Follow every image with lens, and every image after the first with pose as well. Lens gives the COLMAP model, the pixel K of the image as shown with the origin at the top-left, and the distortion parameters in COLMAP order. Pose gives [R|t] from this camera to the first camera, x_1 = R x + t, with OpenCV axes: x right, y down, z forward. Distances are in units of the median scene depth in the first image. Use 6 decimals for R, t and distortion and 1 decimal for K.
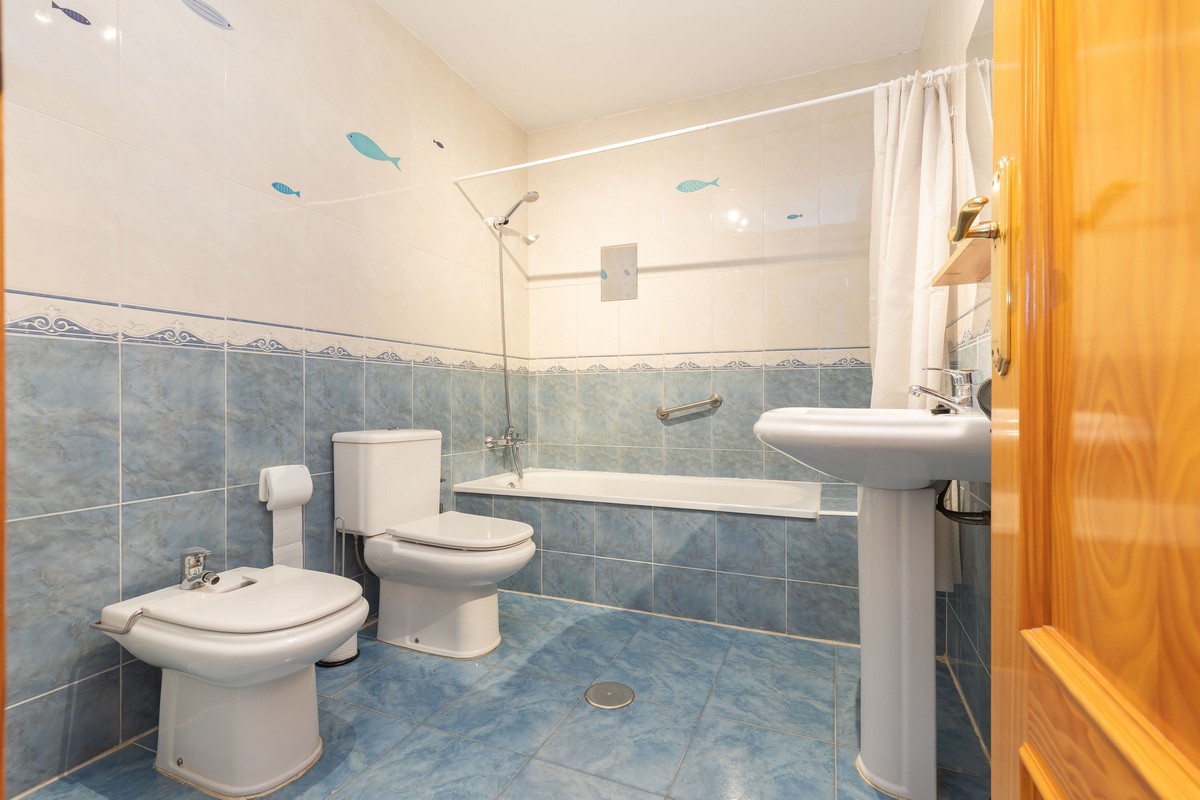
lens RADIAL K [[548.5, 0, 600.9], [0, 548.5, 400.0], [0, 0, 1]] dist [0.005914, 0.000394]
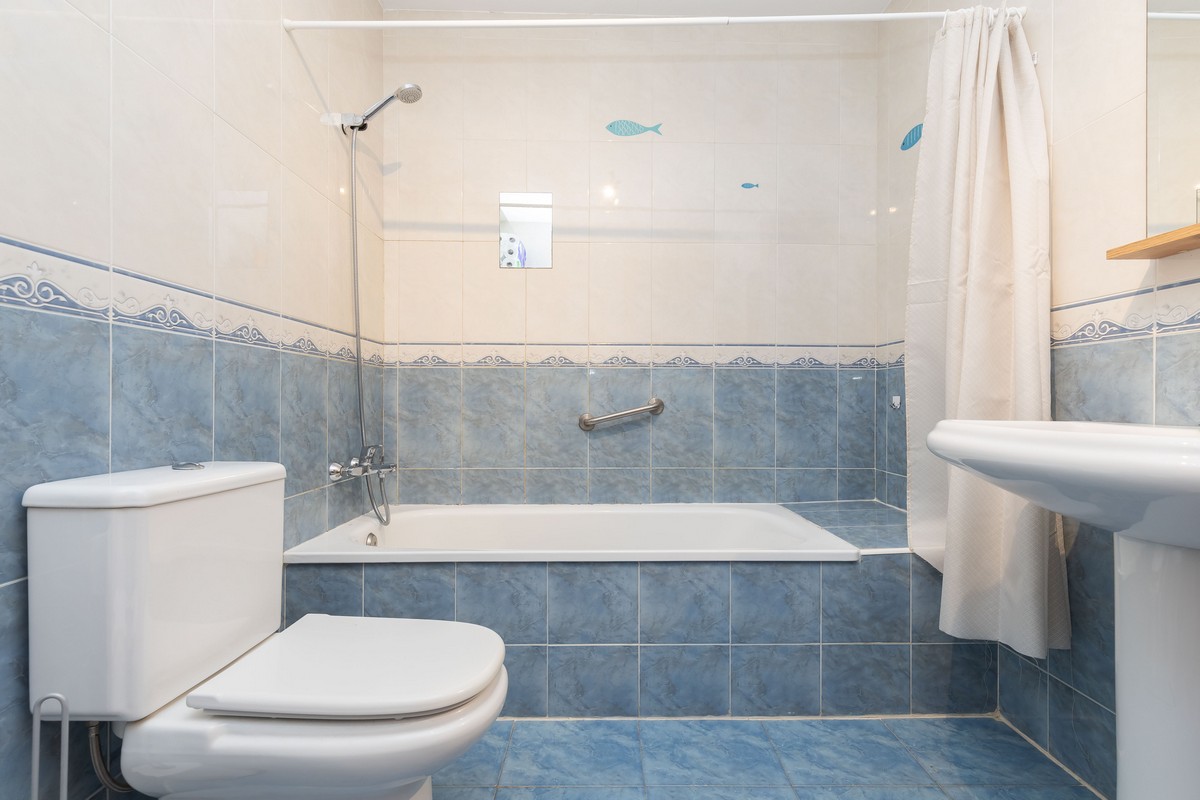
lens RADIAL K [[548.5, 0, 599.6], [0, 548.5, 402.6], [0, 0, 1]] dist [0.005914, 0.000394]
pose [[0.916903, 0.003825, 0.399091, -0.212310], [-0.004001, 0.999992, -0.000392, -0.003795], [-0.399089, -0.001237, 0.916911, 0.367948]]
